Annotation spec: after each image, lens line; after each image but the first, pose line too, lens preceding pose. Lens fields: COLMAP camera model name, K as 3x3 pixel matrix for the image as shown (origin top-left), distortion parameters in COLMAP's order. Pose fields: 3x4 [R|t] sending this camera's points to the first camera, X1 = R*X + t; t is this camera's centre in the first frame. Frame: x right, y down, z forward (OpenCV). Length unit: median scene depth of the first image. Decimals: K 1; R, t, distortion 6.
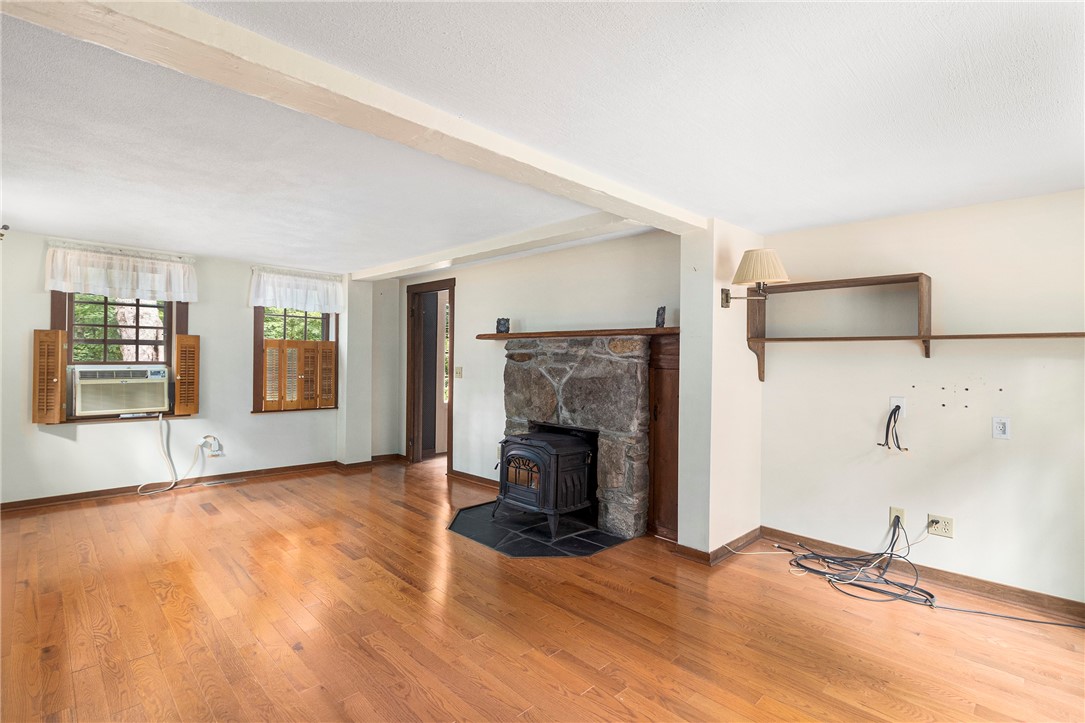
lens RADIAL K [[501.6, 0, 537.2], [0, 501.6, 361.5], [0, 0, 1]] dist [-0.000894, -0.000122]
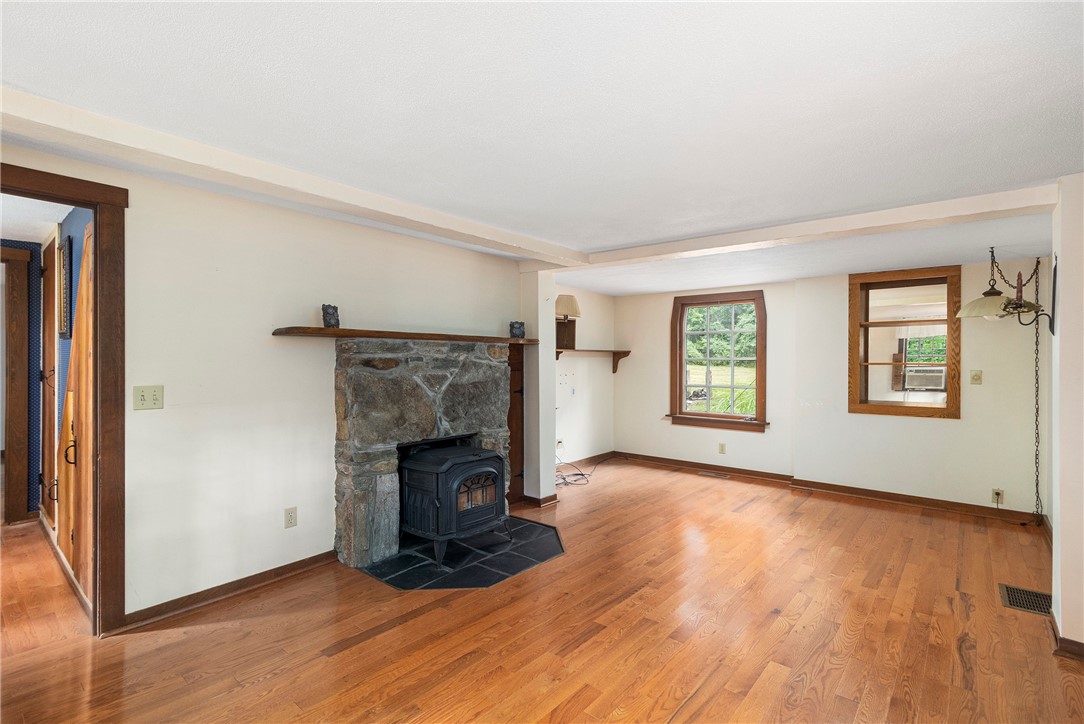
lens RADIAL K [[512.9, 0, 540.0], [0, 512.9, 363.3], [0, 0, 1]] dist [0.000852, -0.000043]
pose [[-0.082758, -0.022349, 0.996319, -0.855527], [-0.001274, 0.999750, 0.022320, -0.027542], [-0.996569, 0.000578, -0.082765, 0.868439]]
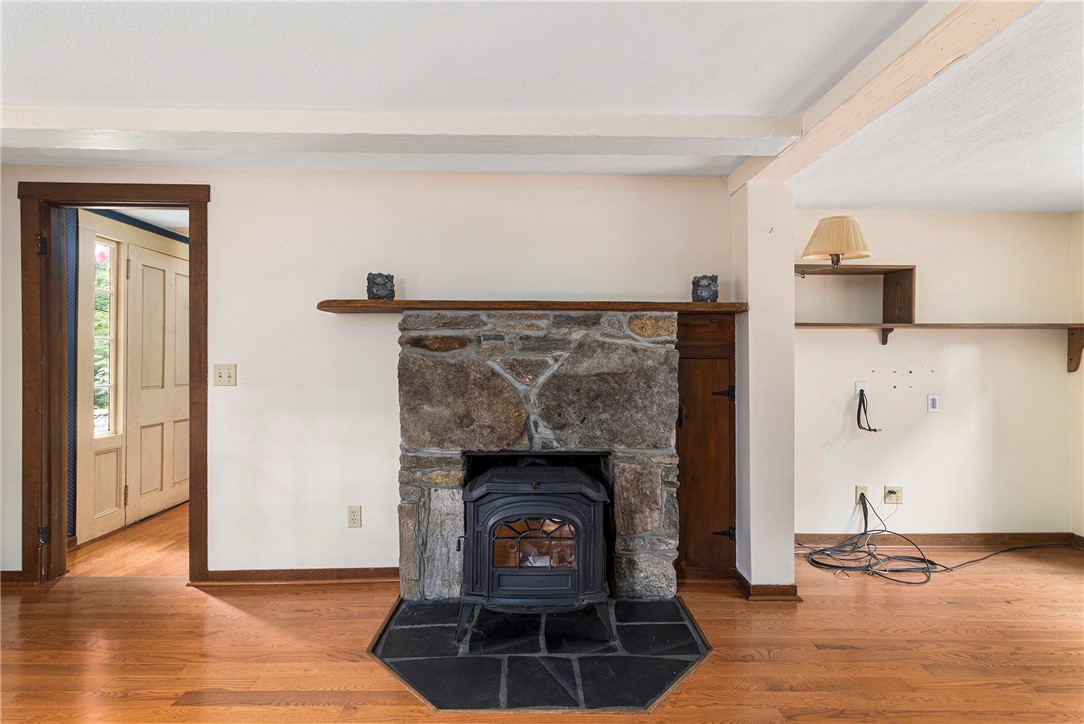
lens RADIAL K [[512.9, 0, 540.0], [0, 512.9, 363.3], [0, 0, 1]] dist [0.000852, -0.000043]
pose [[0.699228, -0.015321, 0.714734, -0.392133], [0.009585, 0.999881, 0.012056, 0.008877], [-0.714834, -0.001579, 0.699292, 0.530630]]
